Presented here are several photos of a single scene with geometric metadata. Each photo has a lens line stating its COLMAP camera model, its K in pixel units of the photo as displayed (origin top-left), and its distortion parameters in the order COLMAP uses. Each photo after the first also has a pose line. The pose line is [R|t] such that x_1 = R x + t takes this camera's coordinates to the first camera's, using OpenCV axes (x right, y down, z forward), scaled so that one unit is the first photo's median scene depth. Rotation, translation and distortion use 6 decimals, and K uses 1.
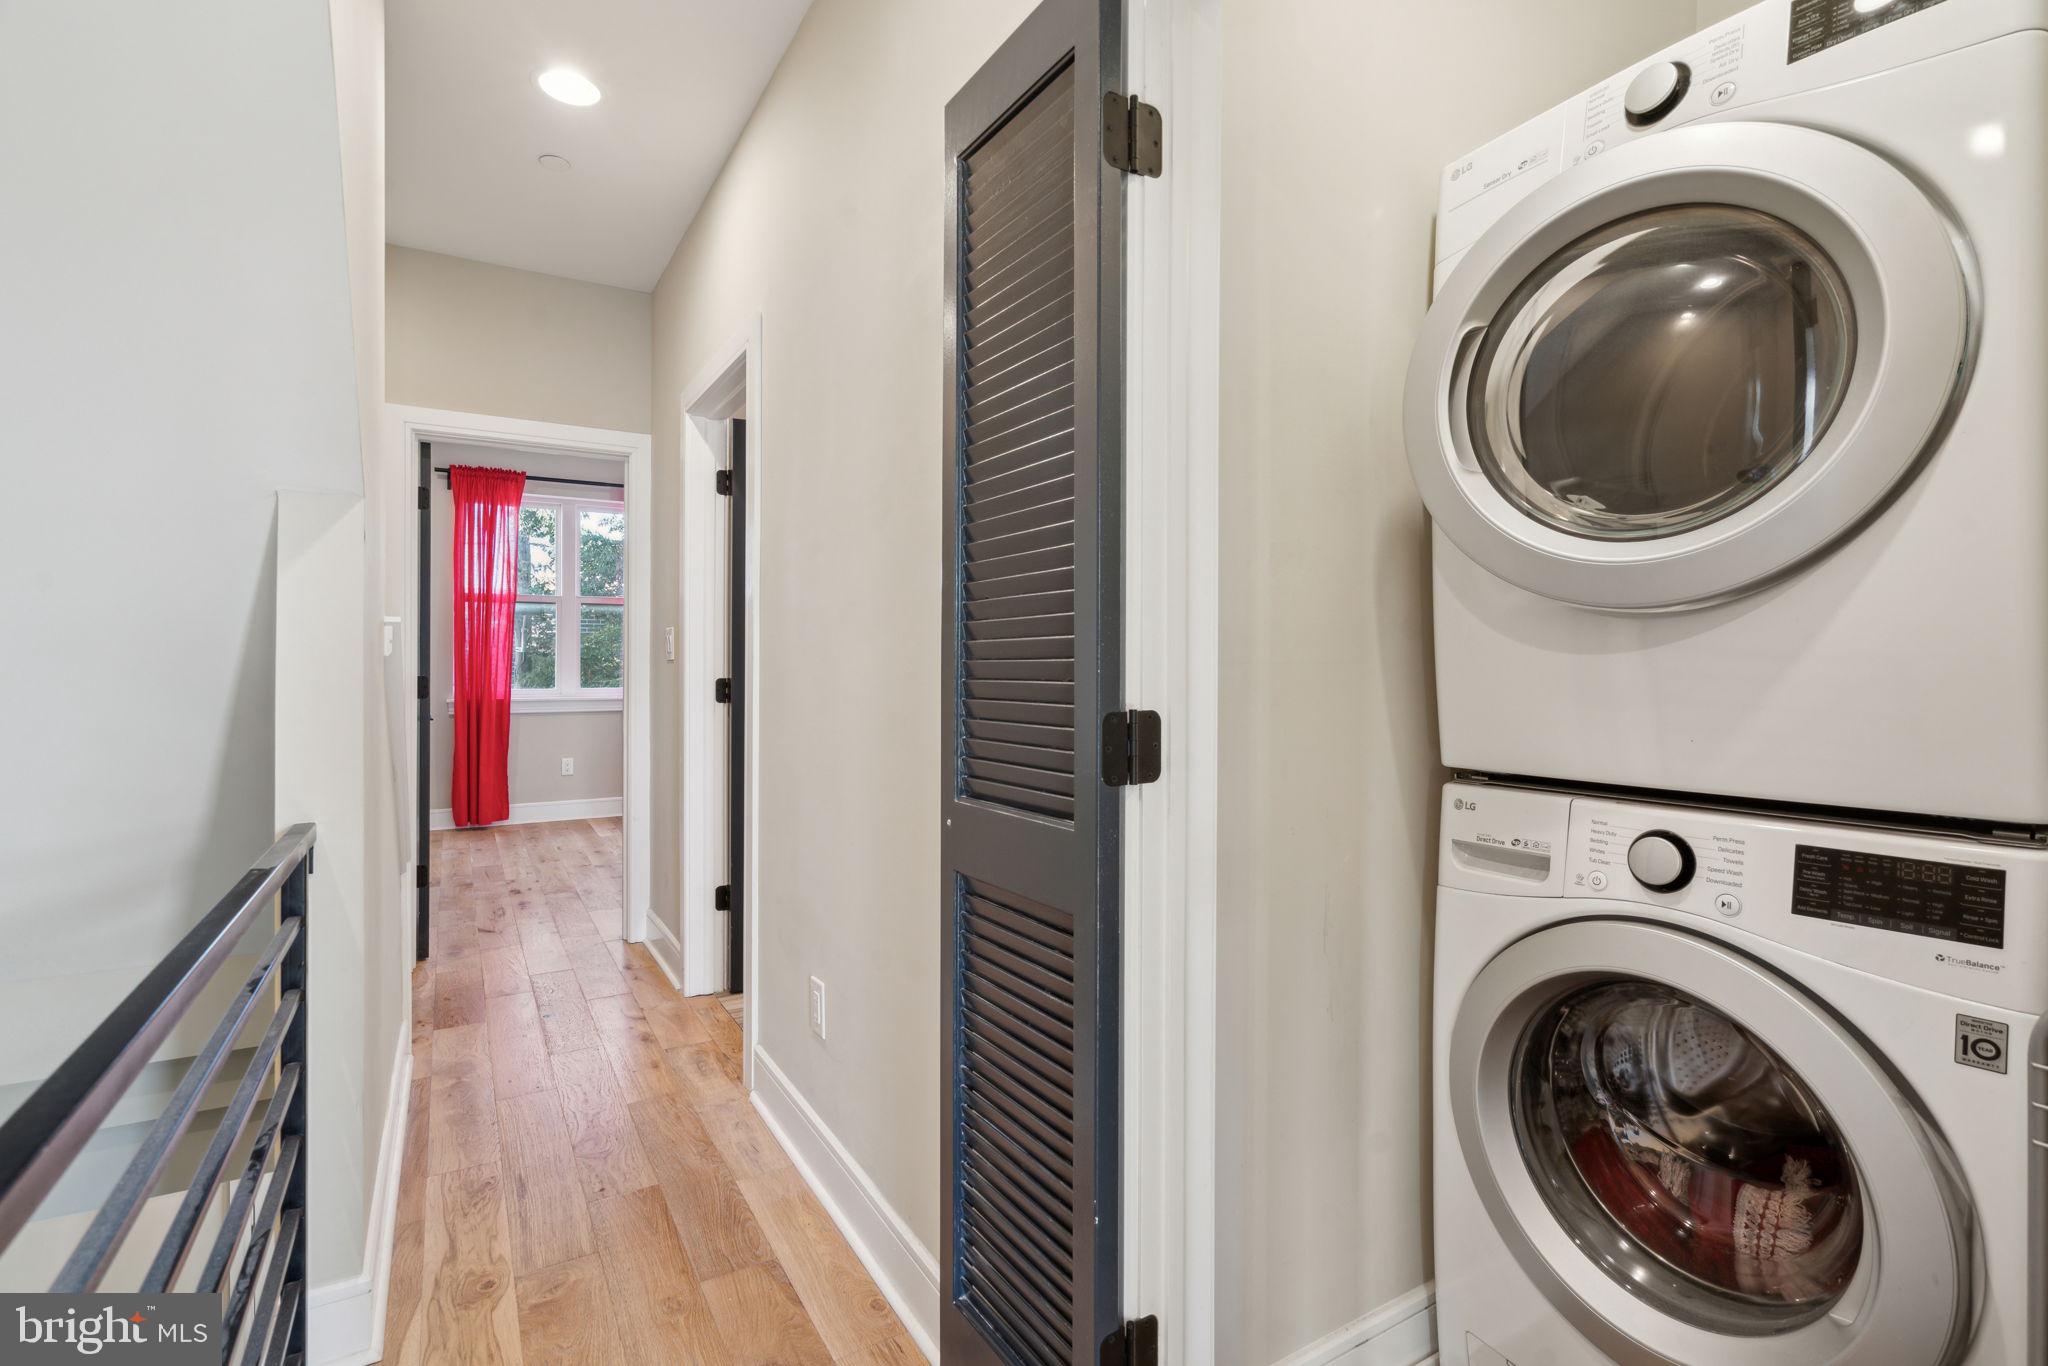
lens RADIAL K [[949.9, 0, 1032.4], [0, 949.9, 669.5], [0, 0, 1]] dist [-0.010667, 0.003334]
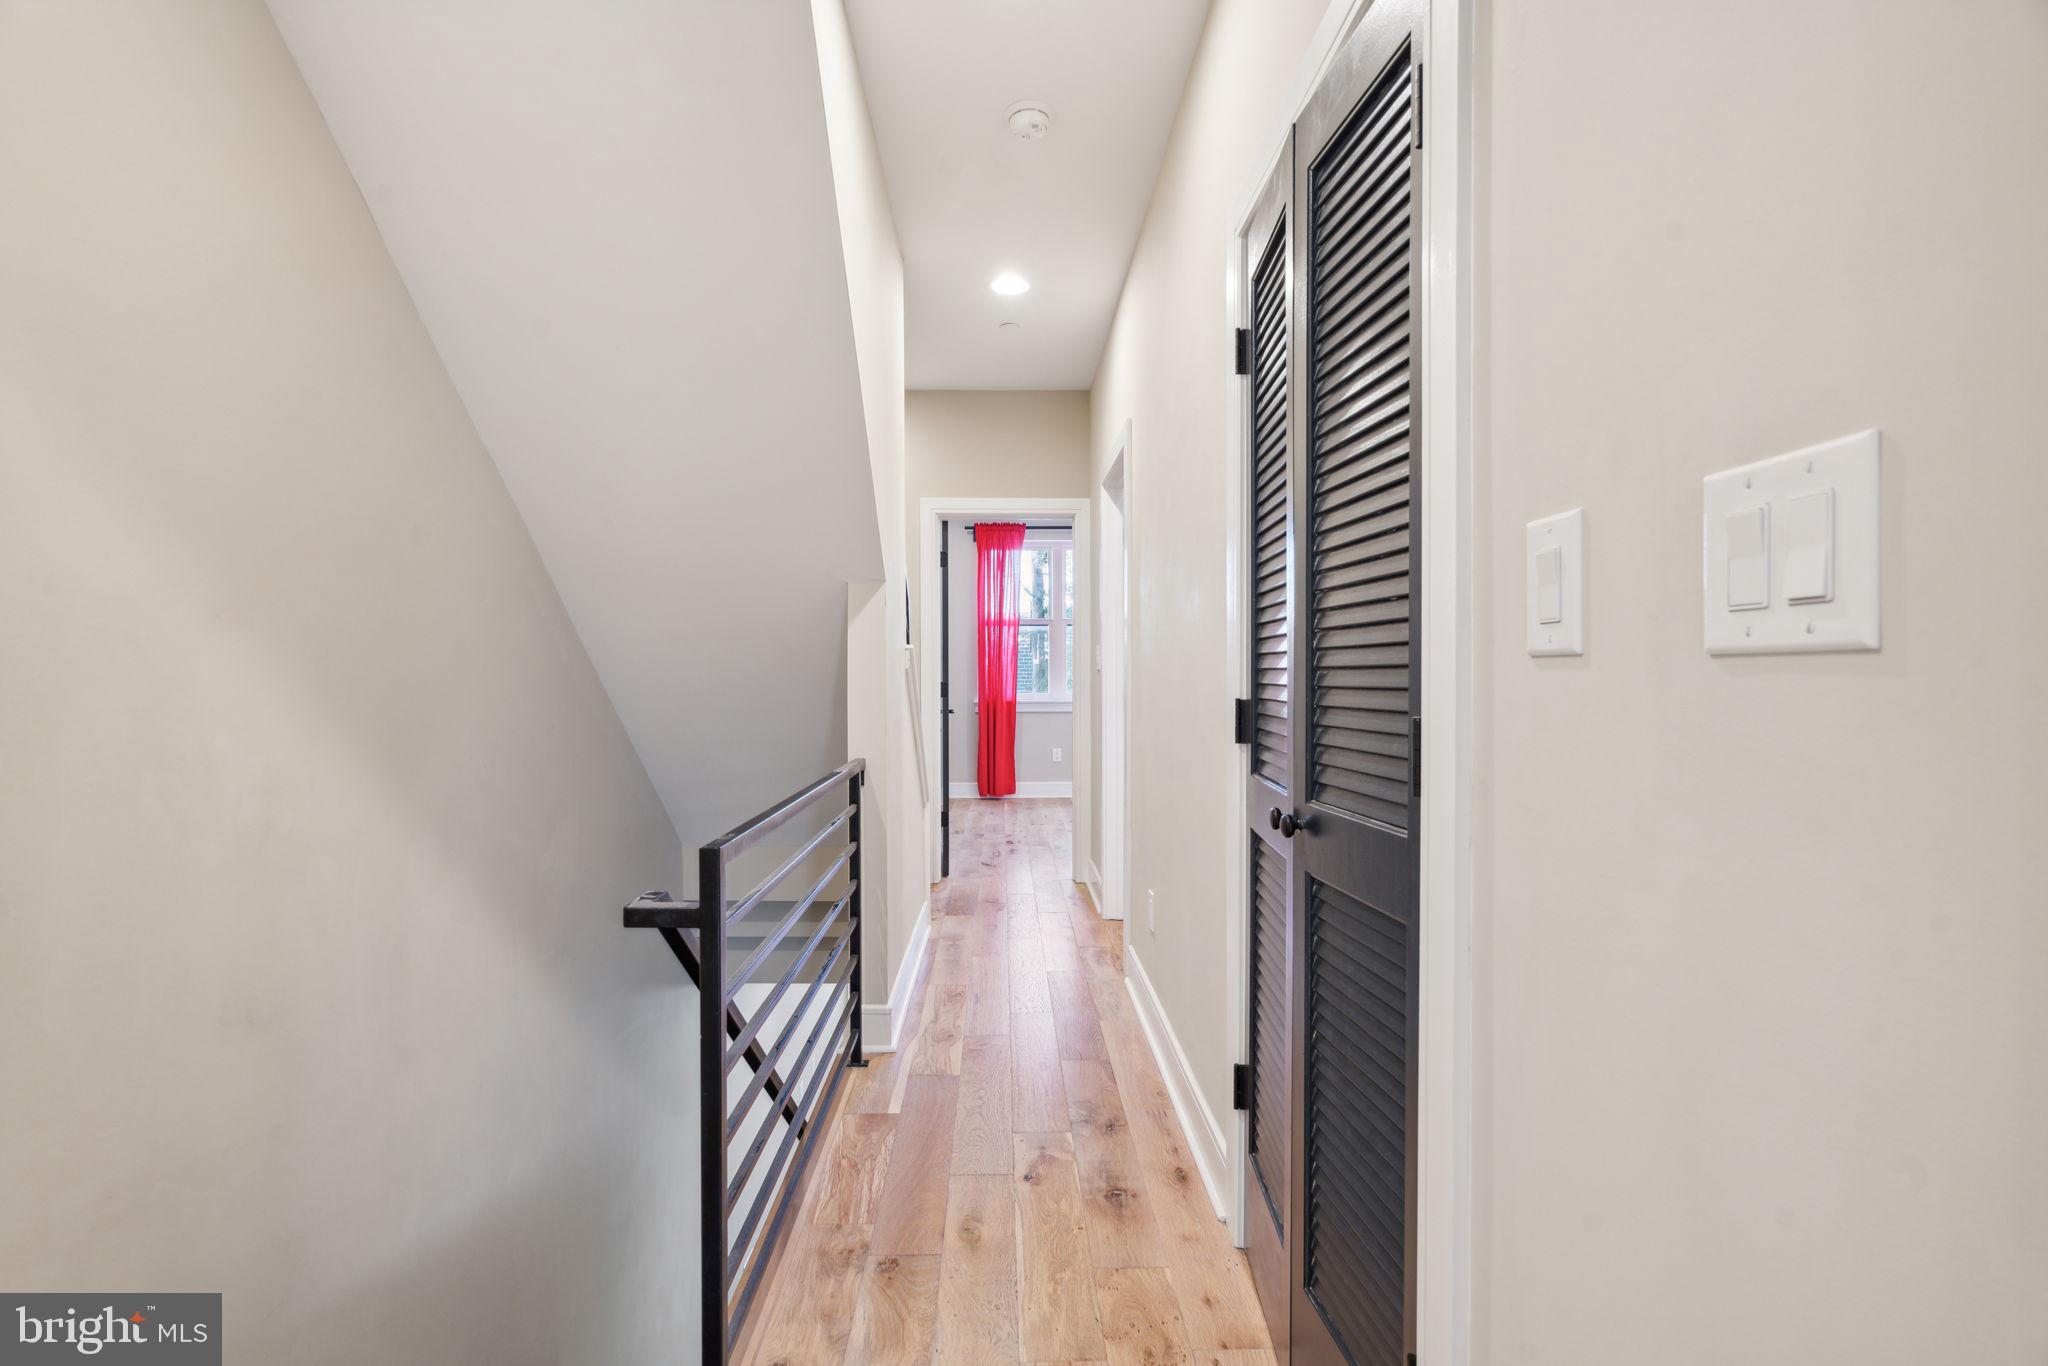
lens RADIAL K [[949.9, 0, 1019.0], [0, 949.9, 690.5], [0, 0, 1]] dist [-0.010667, 0.003334]
pose [[0.861058, 0.001733, -0.508504, 0.192619], [0.005166, 0.999913, 0.012155, 0.003091], [0.508480, -0.013093, 0.860974, -0.194897]]
